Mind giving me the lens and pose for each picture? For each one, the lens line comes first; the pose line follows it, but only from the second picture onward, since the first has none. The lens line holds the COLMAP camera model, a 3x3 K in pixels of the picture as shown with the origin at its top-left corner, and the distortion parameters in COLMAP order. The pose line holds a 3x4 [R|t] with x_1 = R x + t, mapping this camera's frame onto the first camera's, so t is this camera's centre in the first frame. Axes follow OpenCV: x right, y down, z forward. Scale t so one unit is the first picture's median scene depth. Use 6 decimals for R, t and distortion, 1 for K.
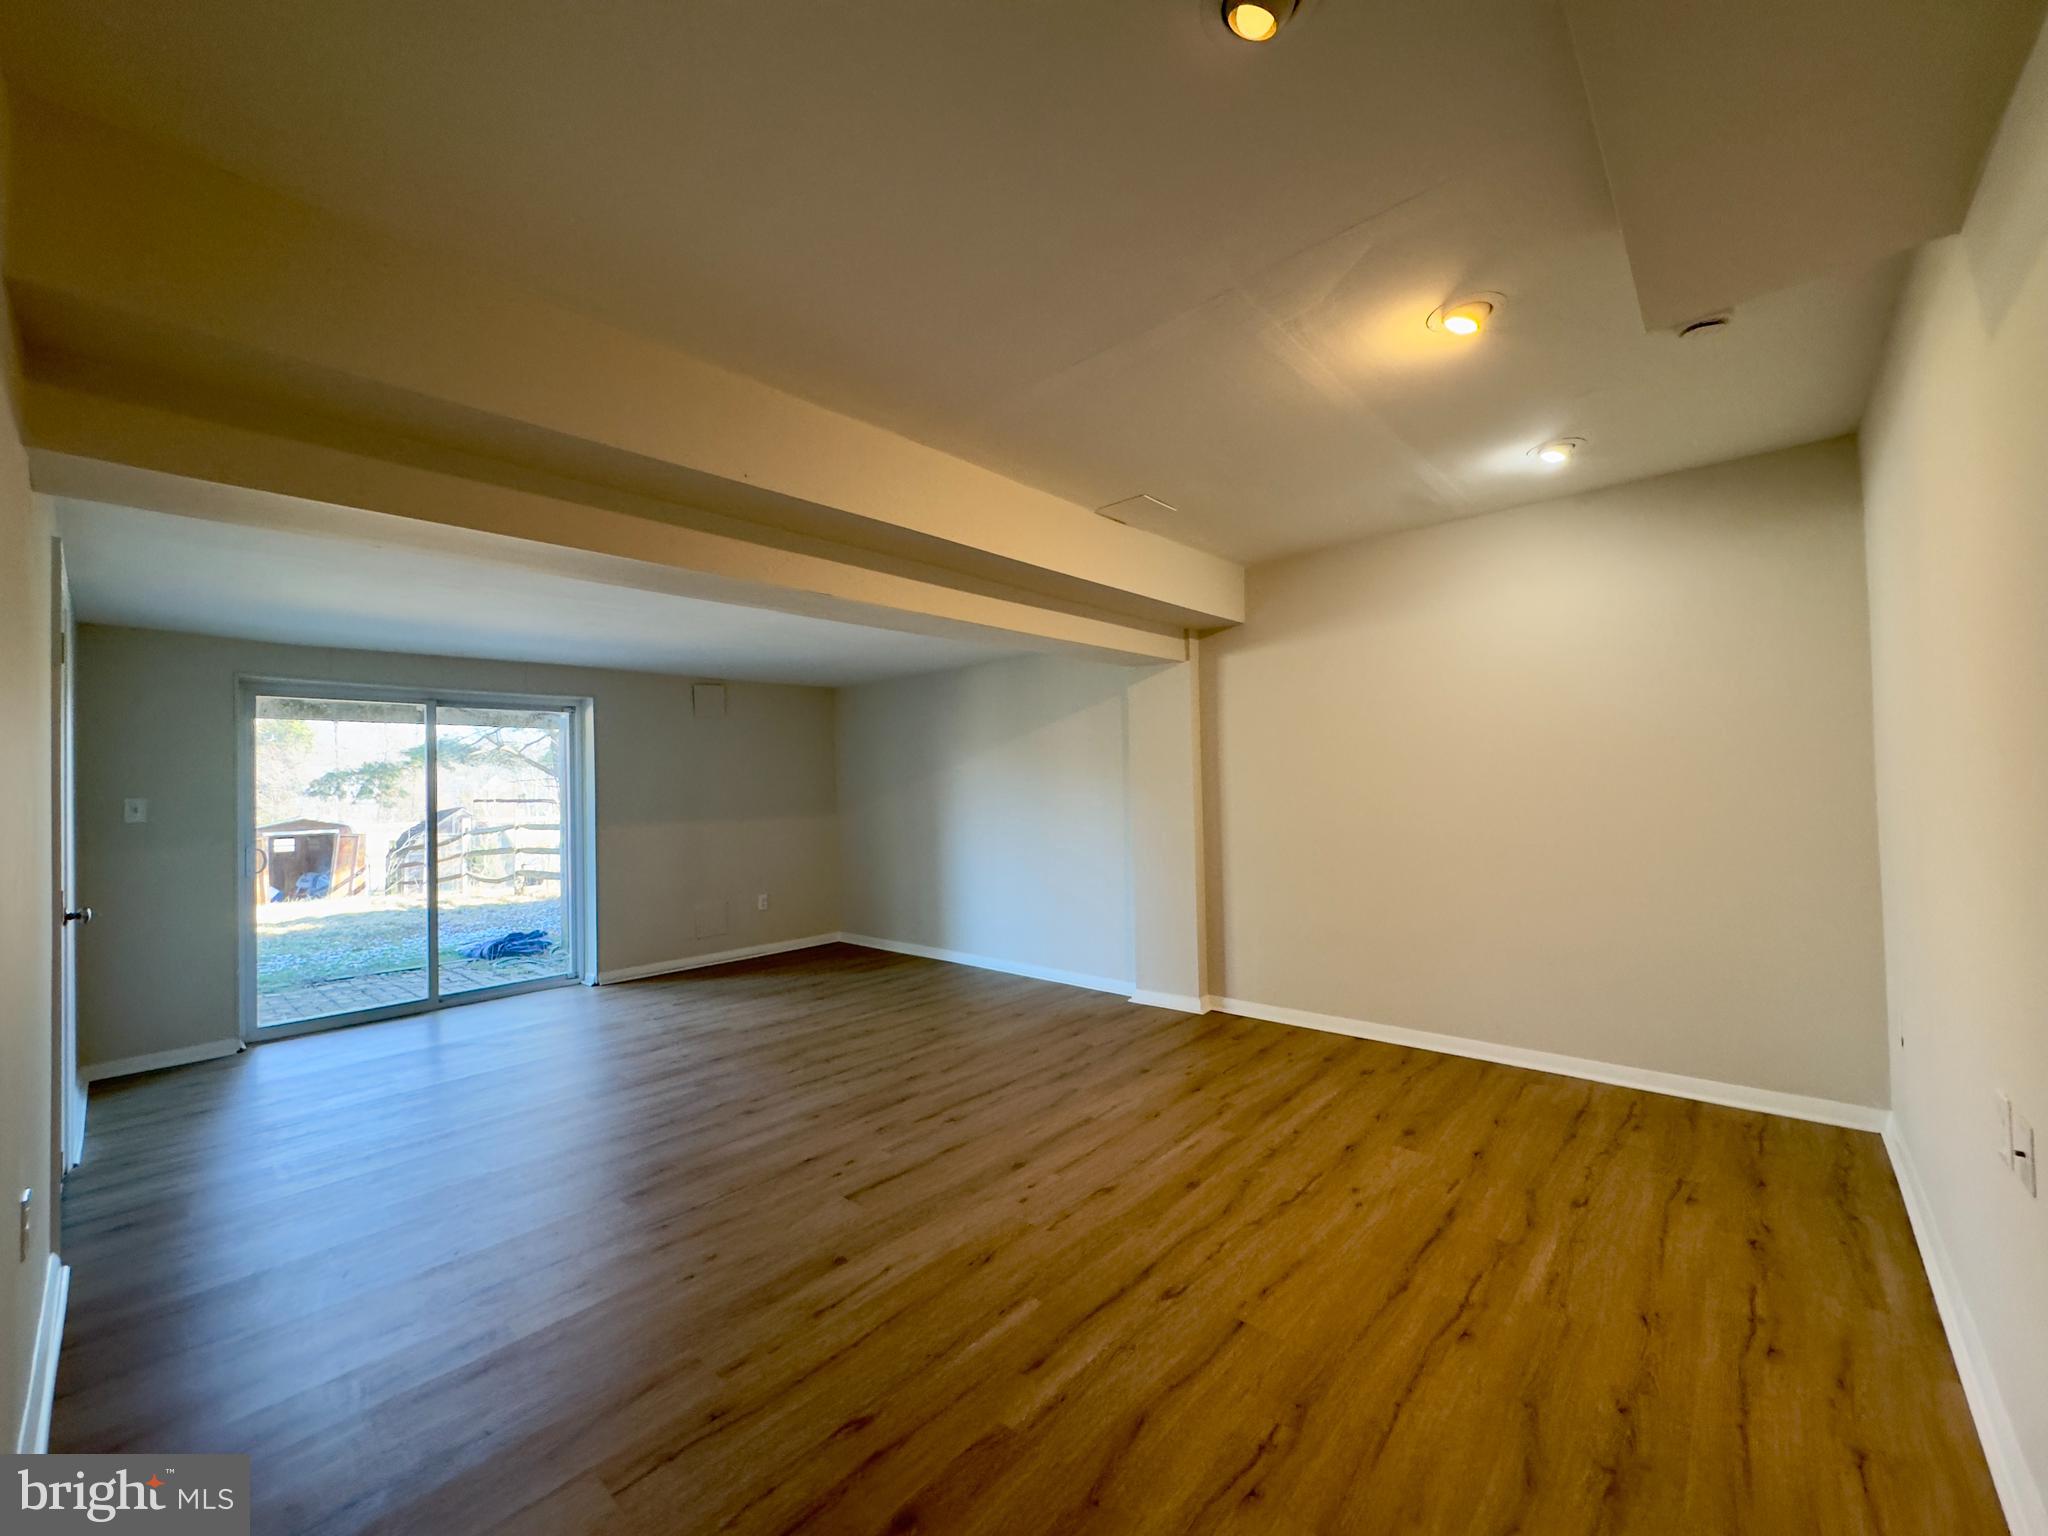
lens RADIAL K [[819.6, 0, 1033.3], [0, 819.6, 764.4], [0, 0, 1]] dist [0.002275, -0.000711]
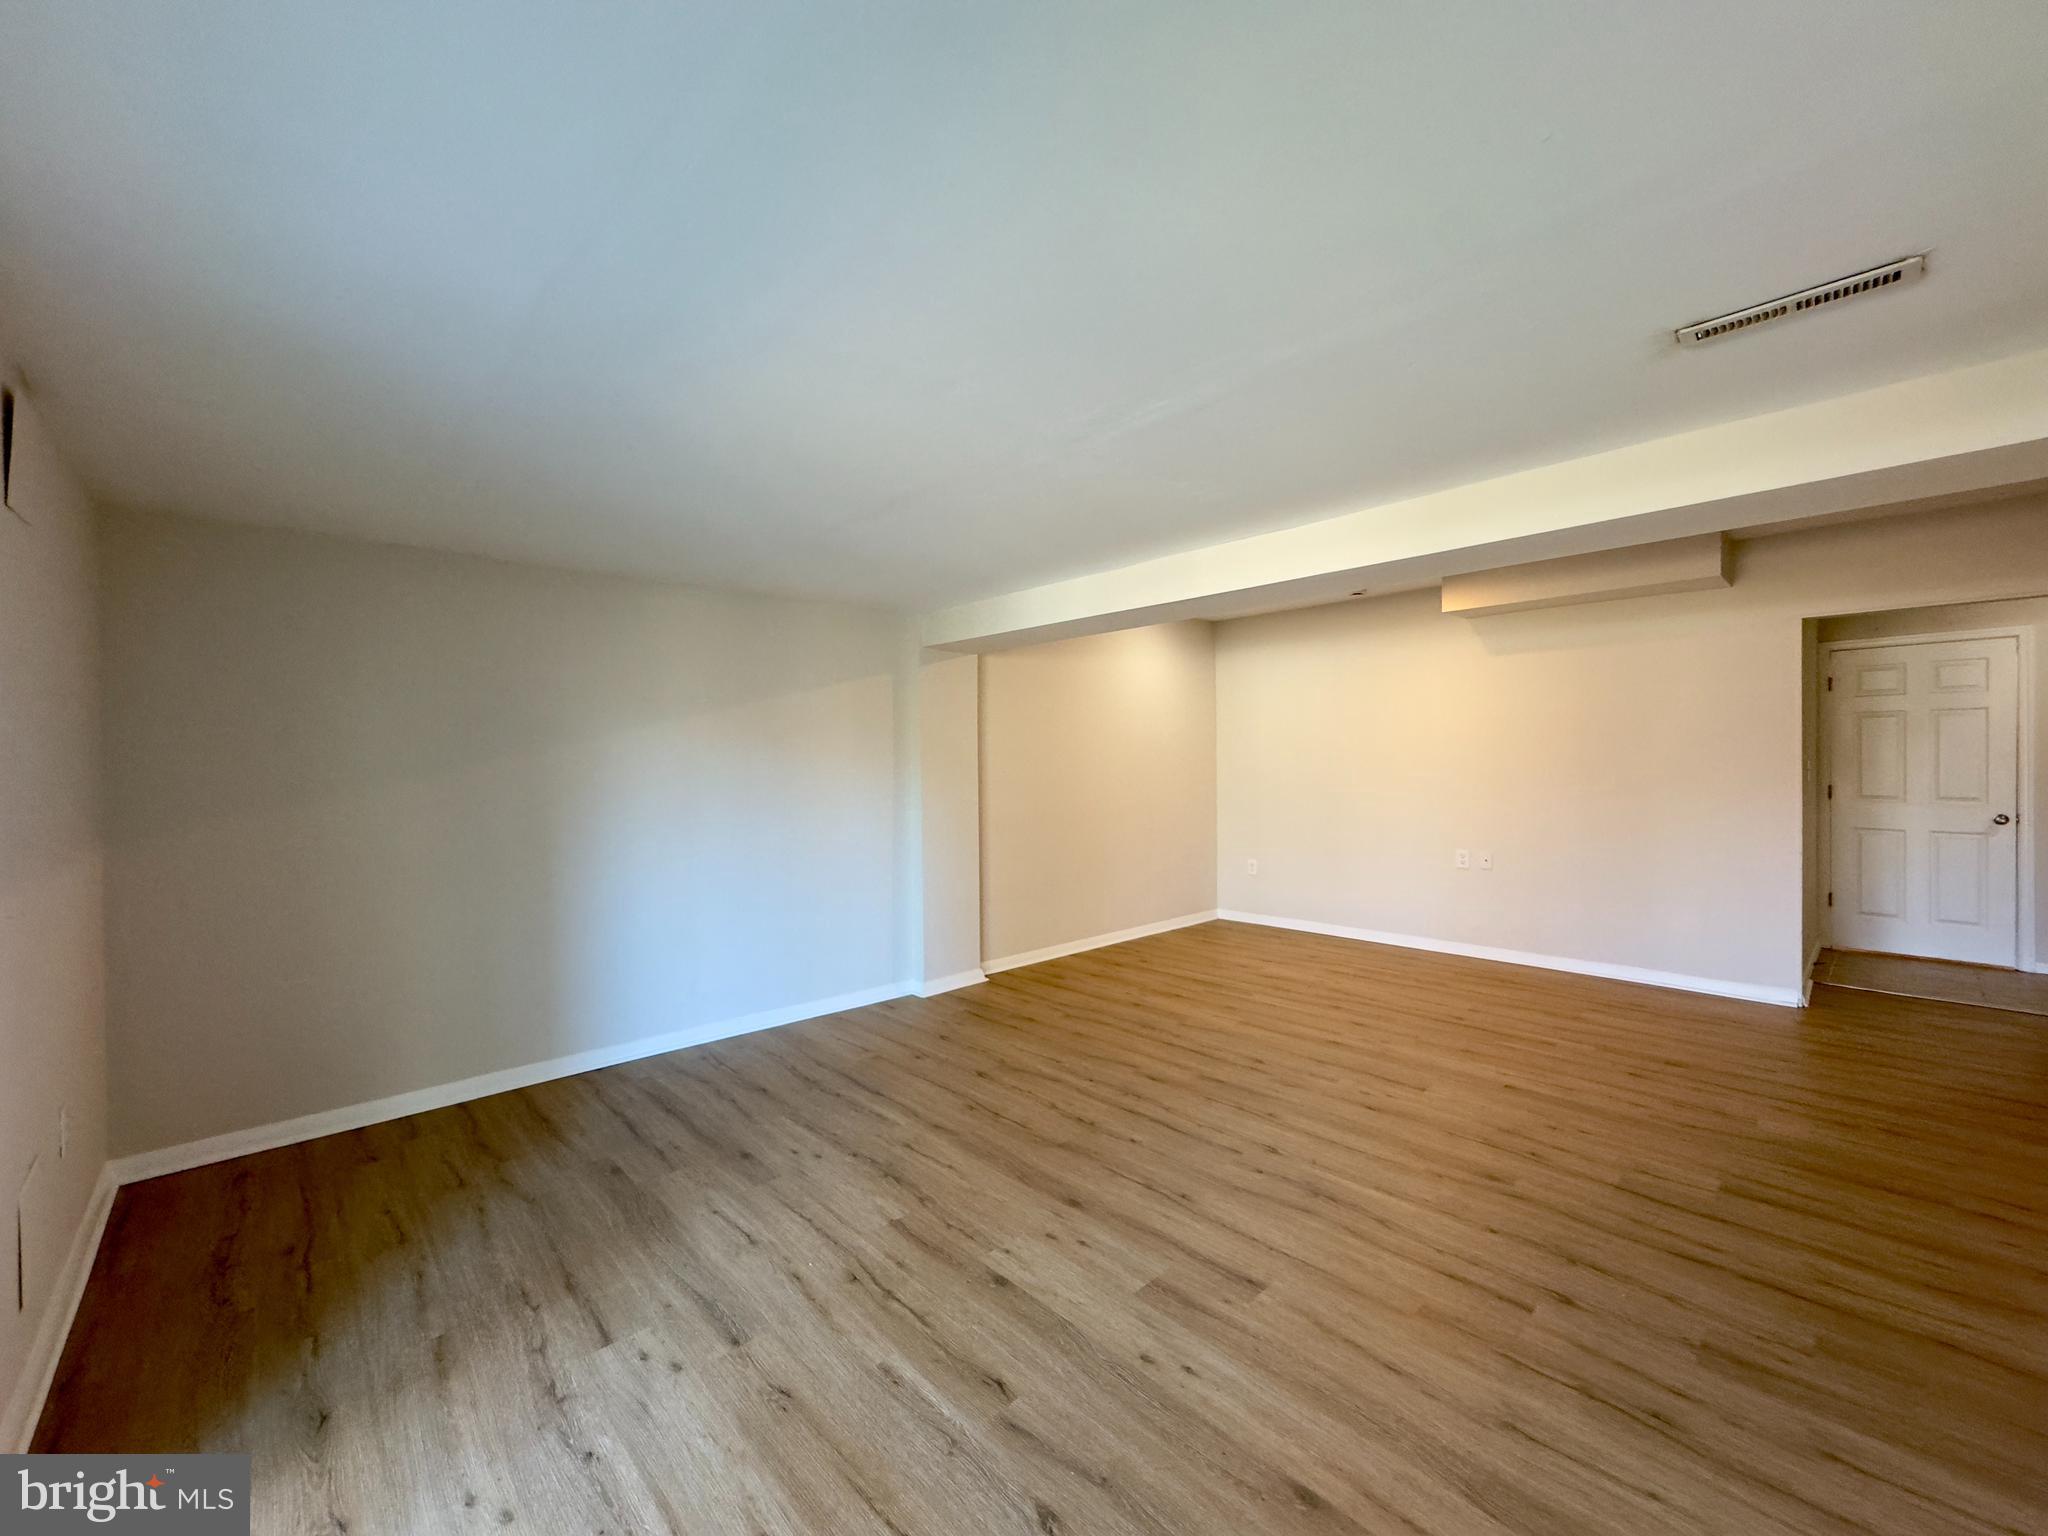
lens RADIAL K [[819.6, 0, 1030.8], [0, 819.6, 766.8], [0, 0, 1]] dist [0.002275, -0.000711]
pose [[0.085868, 0.016295, 0.996173, -0.858070], [-0.017689, 0.999734, -0.014829, 0.037792], [-0.996149, -0.016348, 0.086133, 0.842894]]
